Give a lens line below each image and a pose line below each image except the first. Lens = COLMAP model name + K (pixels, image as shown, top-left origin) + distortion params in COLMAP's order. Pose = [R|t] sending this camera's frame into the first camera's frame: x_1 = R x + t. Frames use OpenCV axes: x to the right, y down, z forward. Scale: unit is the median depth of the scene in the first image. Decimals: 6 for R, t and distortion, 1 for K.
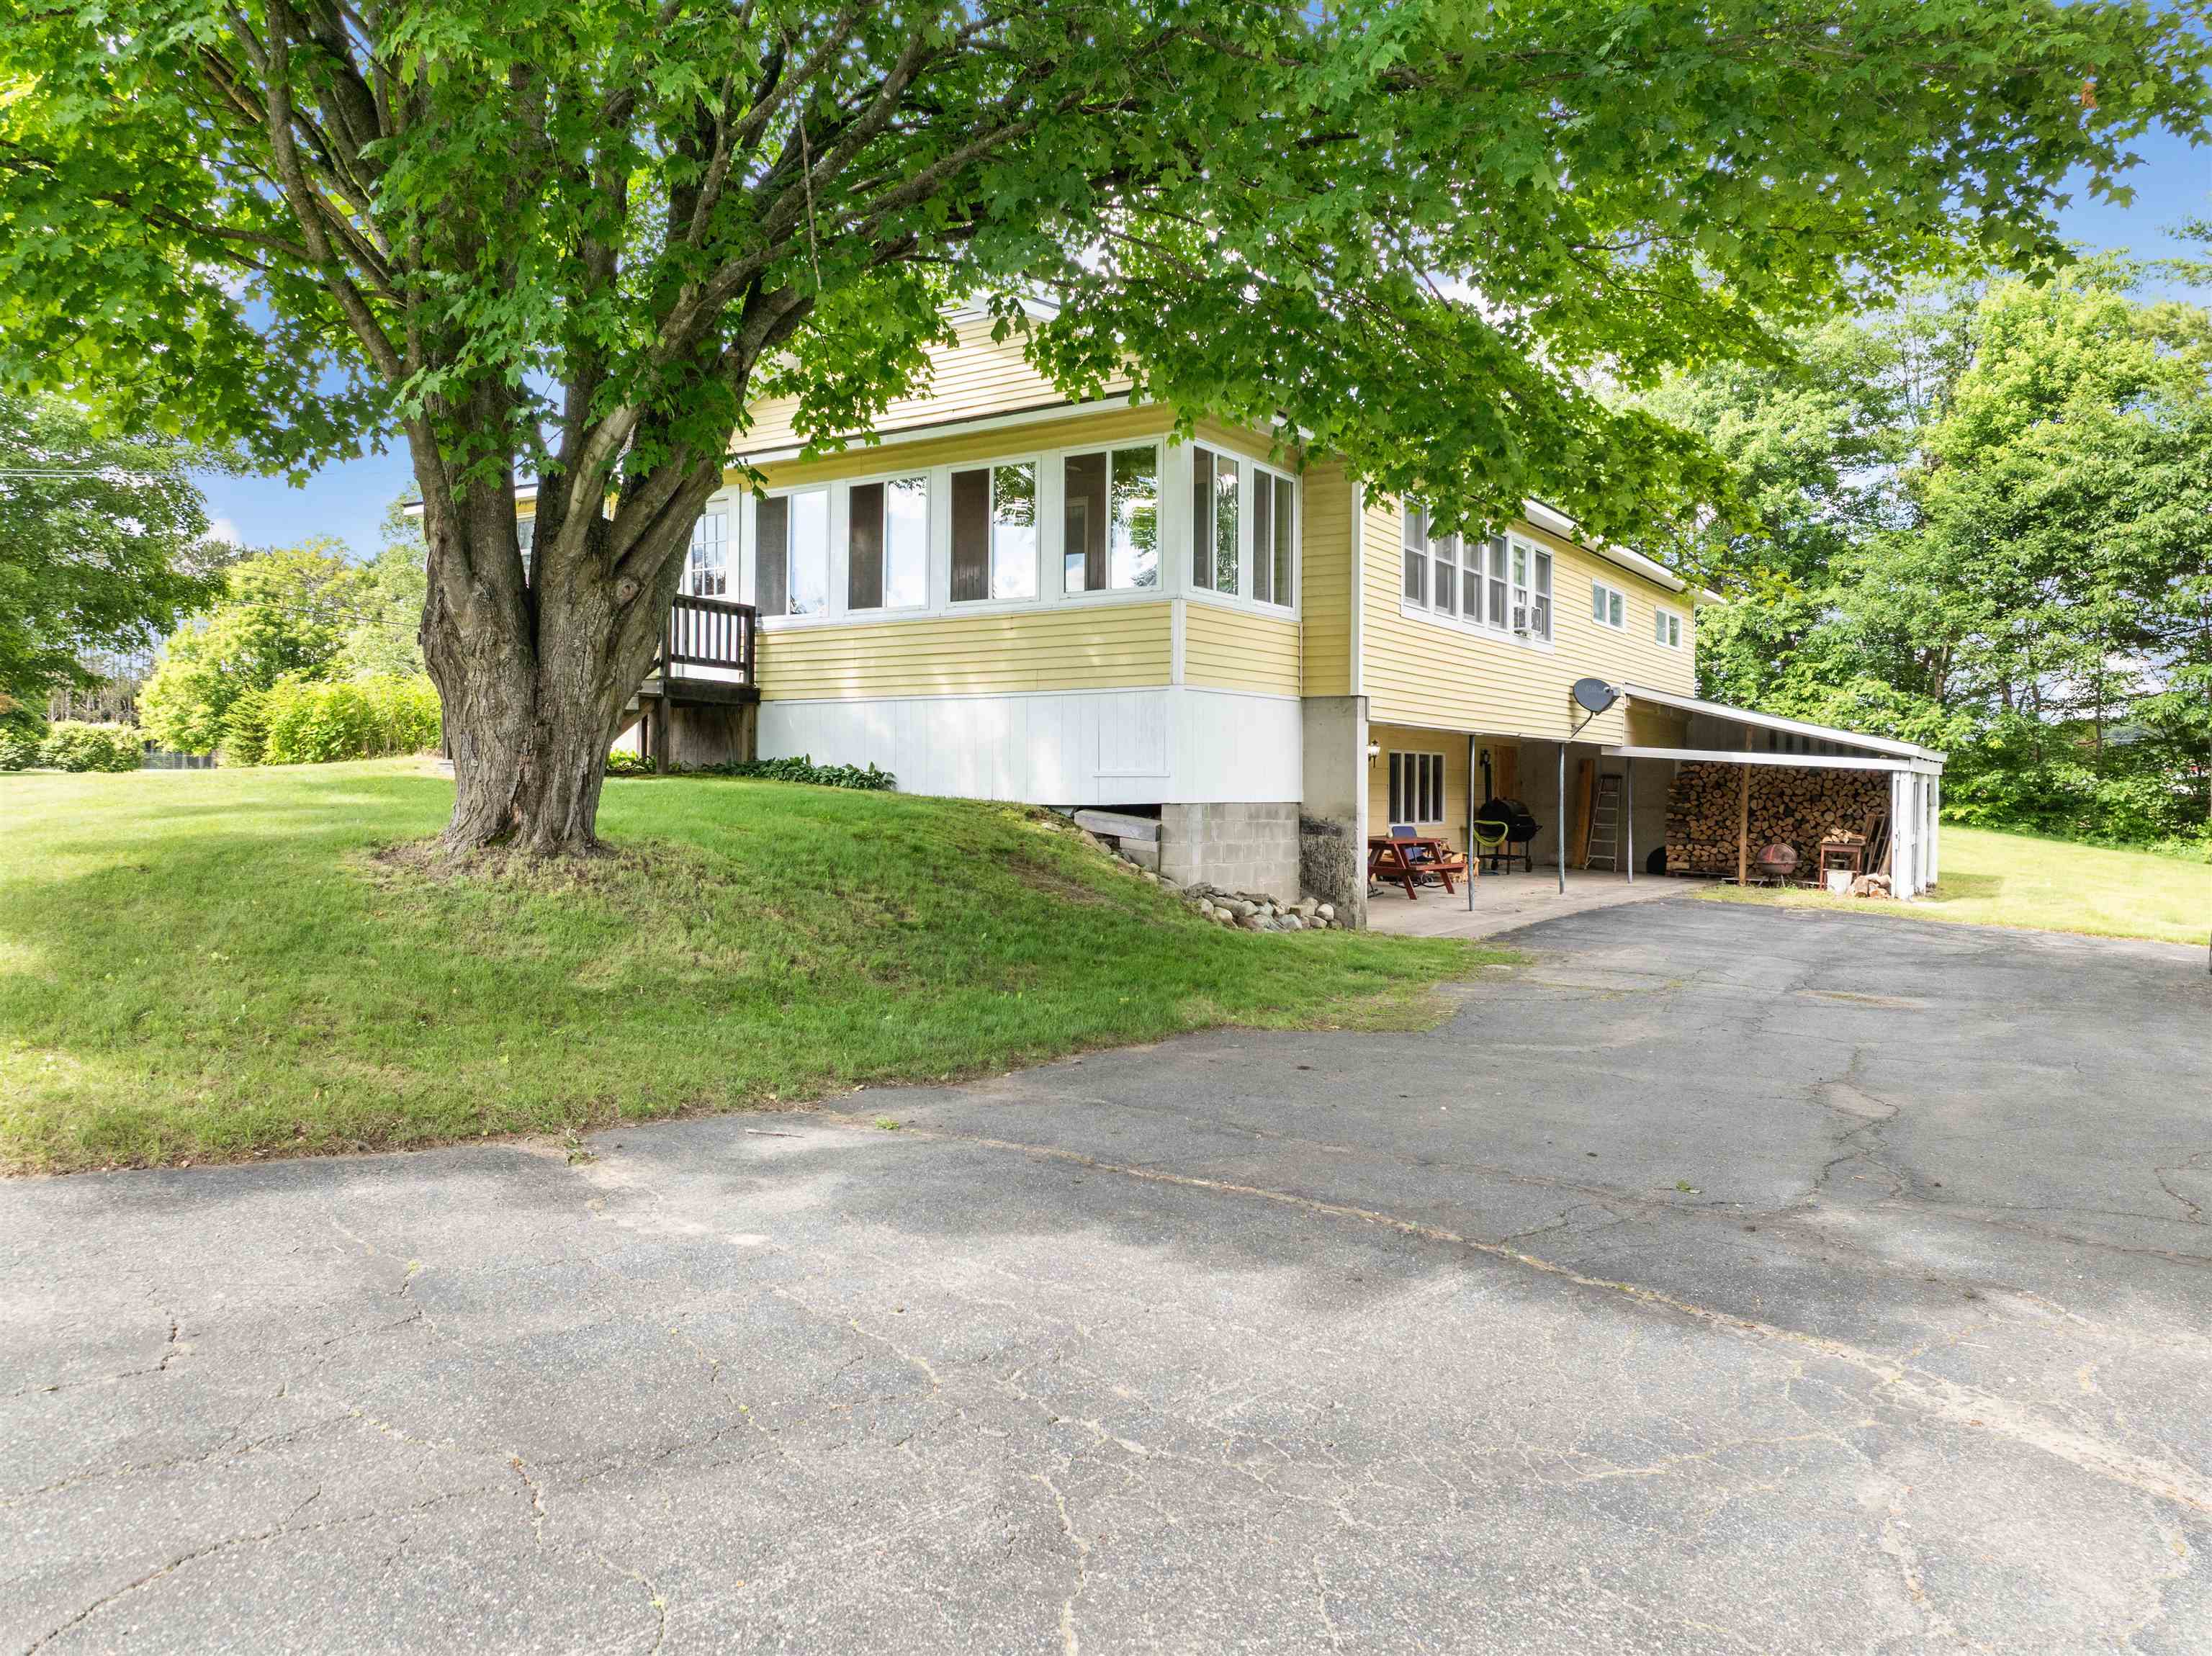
lens RADIAL K [[1582.0, 0, 1114.0], [0, 1582.0, 801.3], [0, 0, 1]] dist [-0.041586, 0.004278]
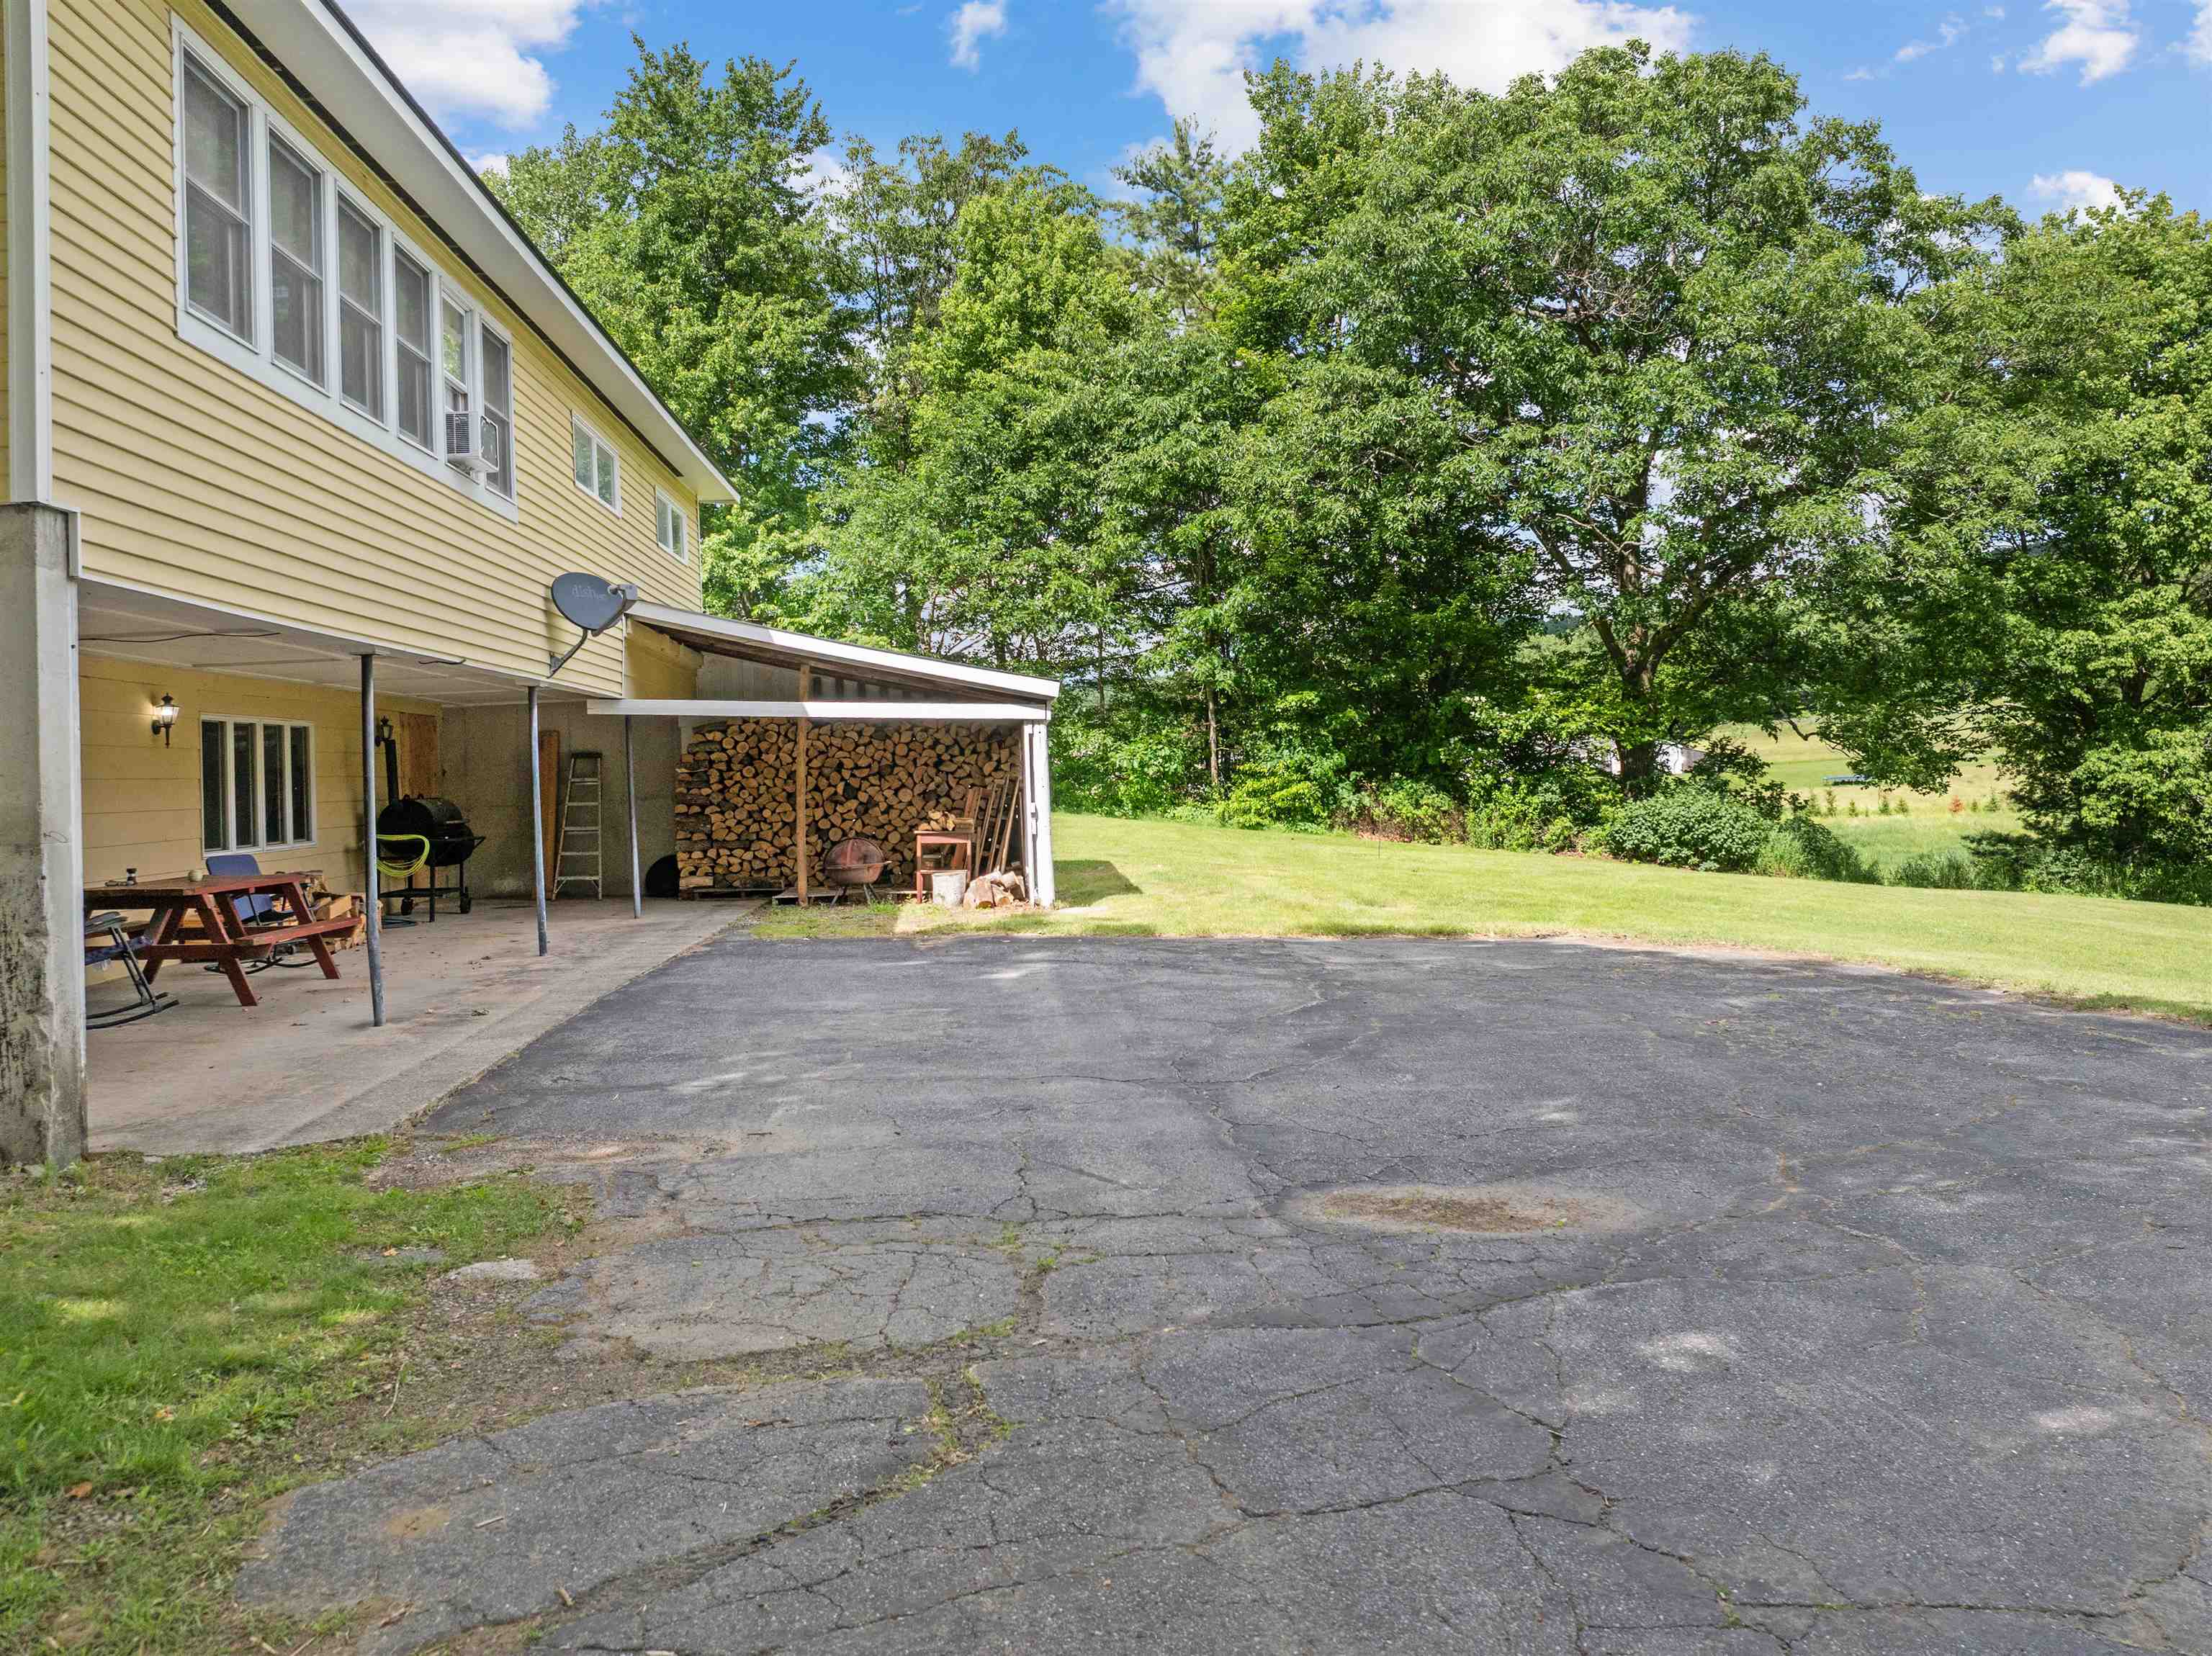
lens RADIAL K [[1660.6, 0, 1112.6], [0, 1660.6, 674.9], [0, 0, 1]] dist [-0.008615, -0.003612]
pose [[0.793111, -0.009027, 0.609010, 0.071333], [0.056595, 0.996656, -0.058932, 0.004716], [-0.606442, 0.081207, 0.790970, 0.332300]]
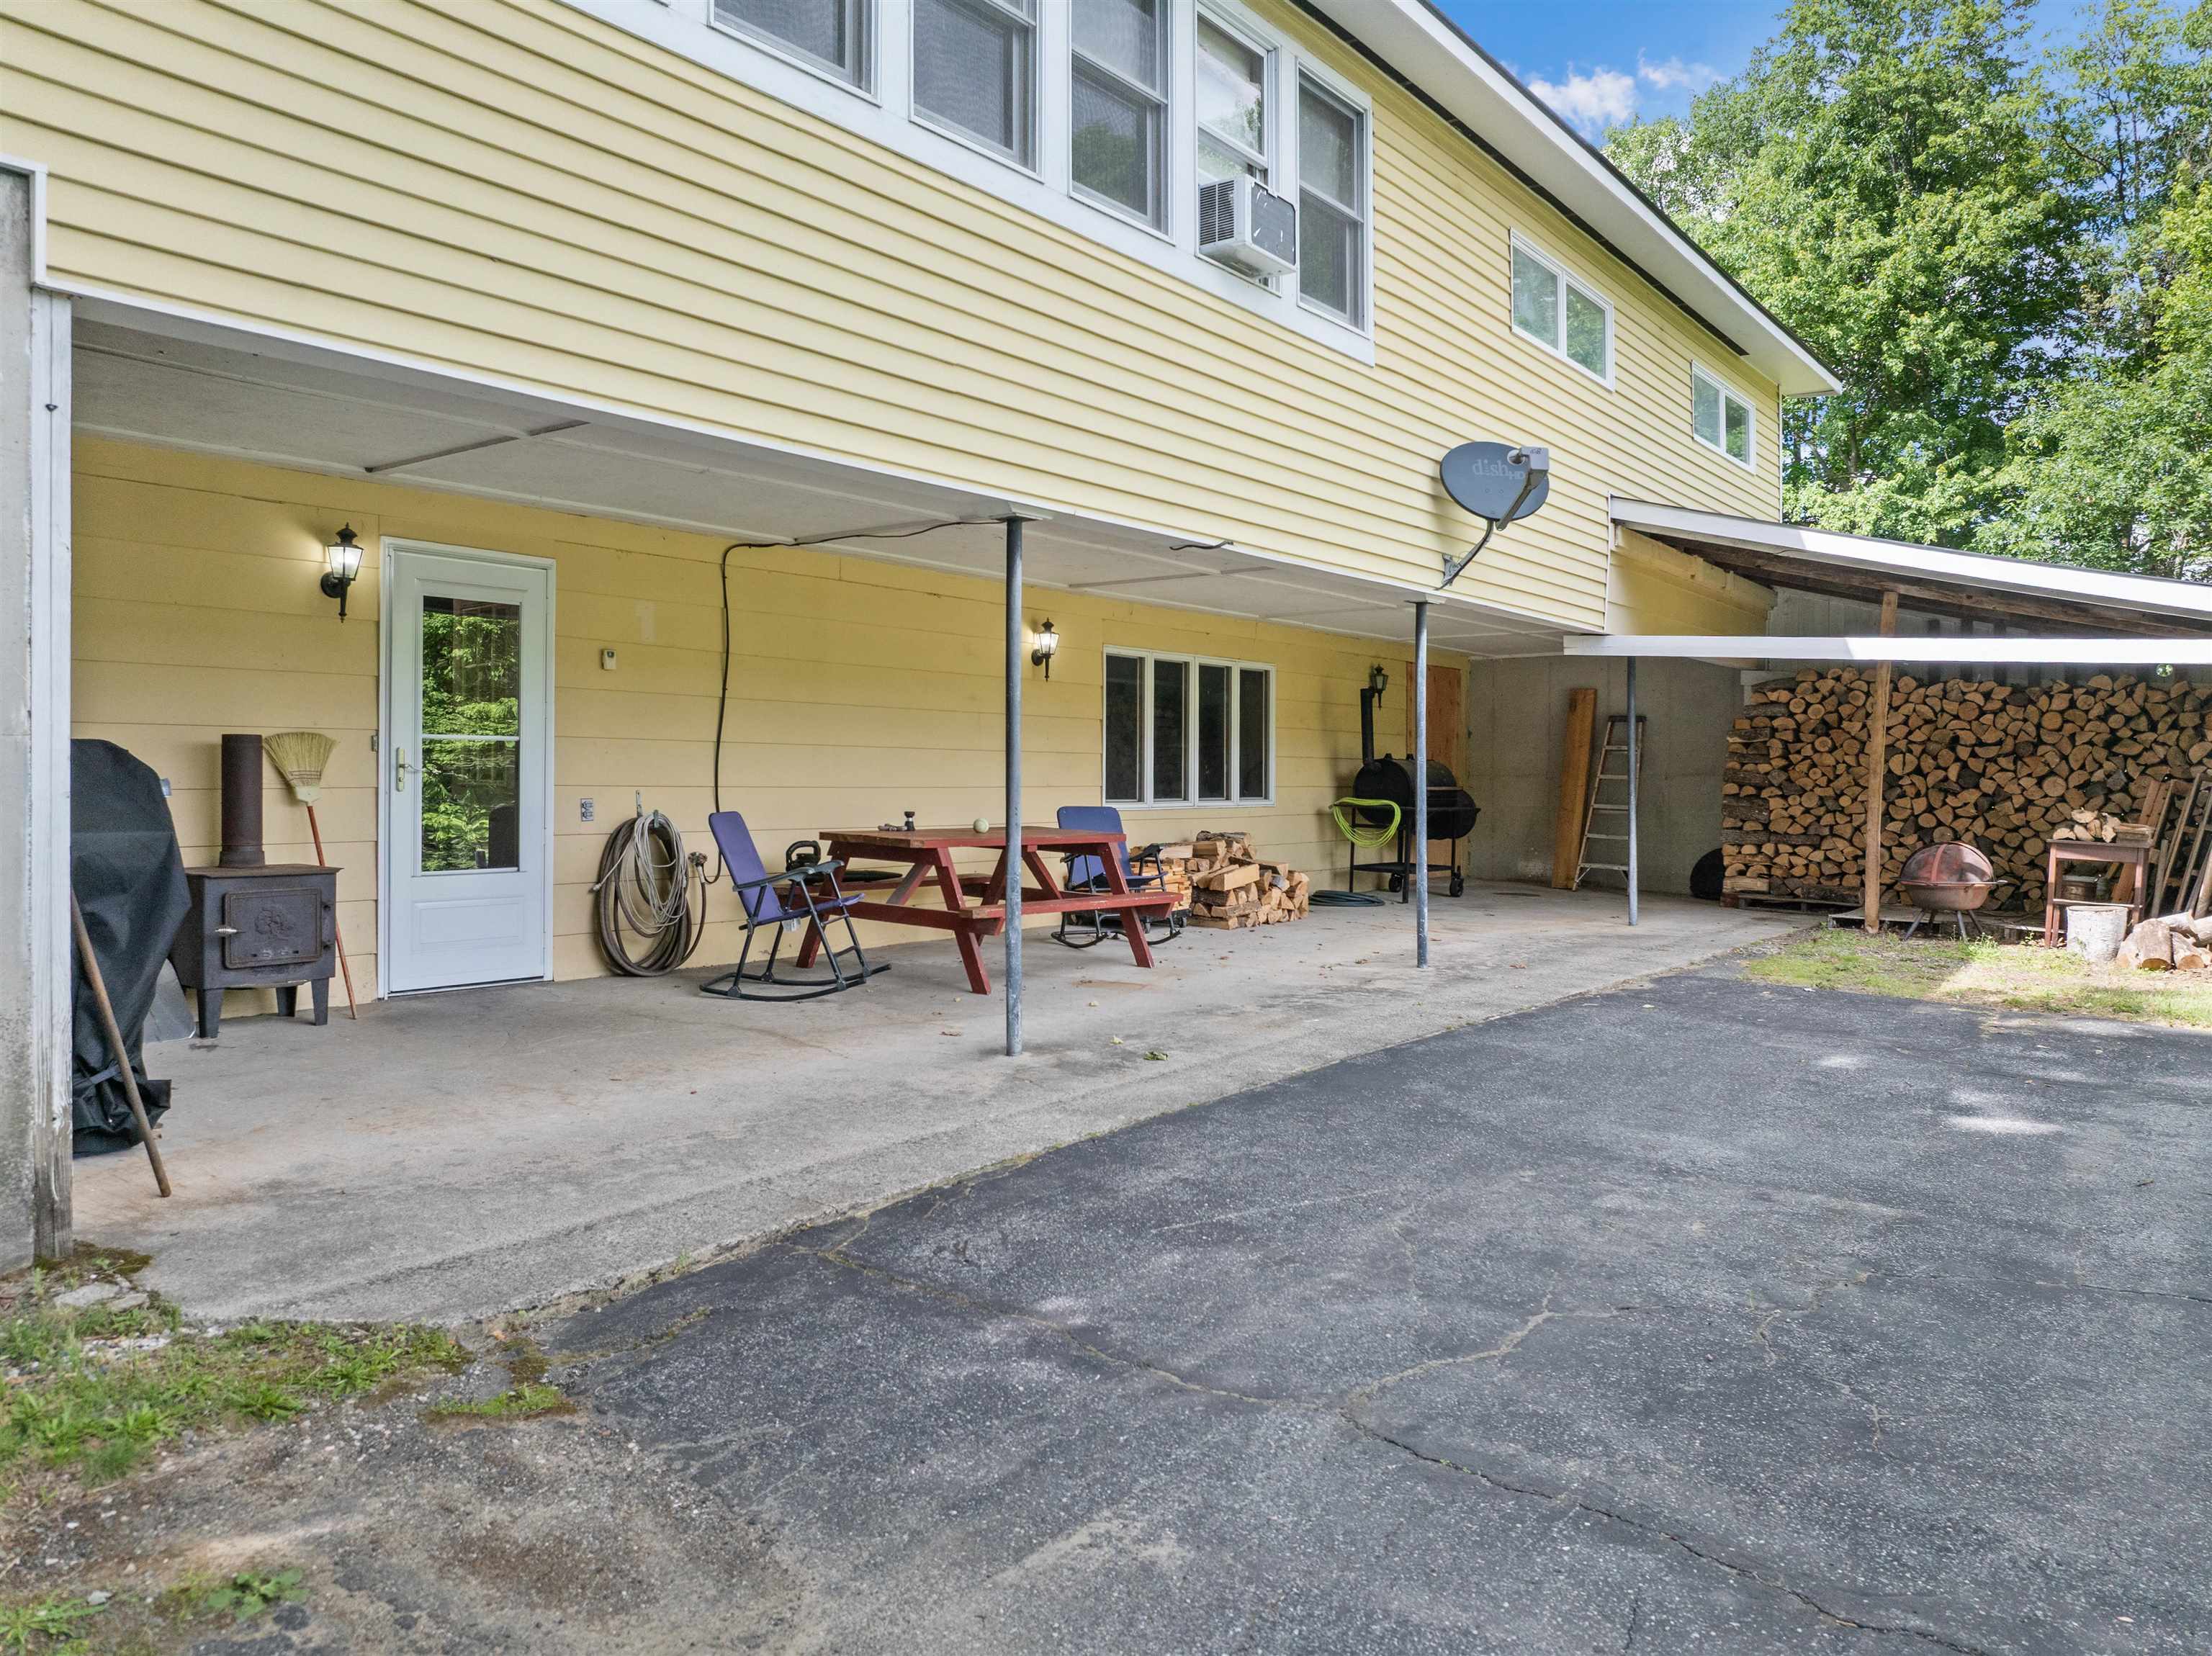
lens RADIAL K [[1571.7, 0, 1161.3], [0, 1571.7, 789.8], [0, 0, 1]] dist [-0.060472, 0.050415]
pose [[0.998552, -0.002370, -0.053741, 0.196468], [0.002231, 0.999994, -0.002633, 0.010745], [0.053747, 0.002509, 0.998551, 0.484160]]
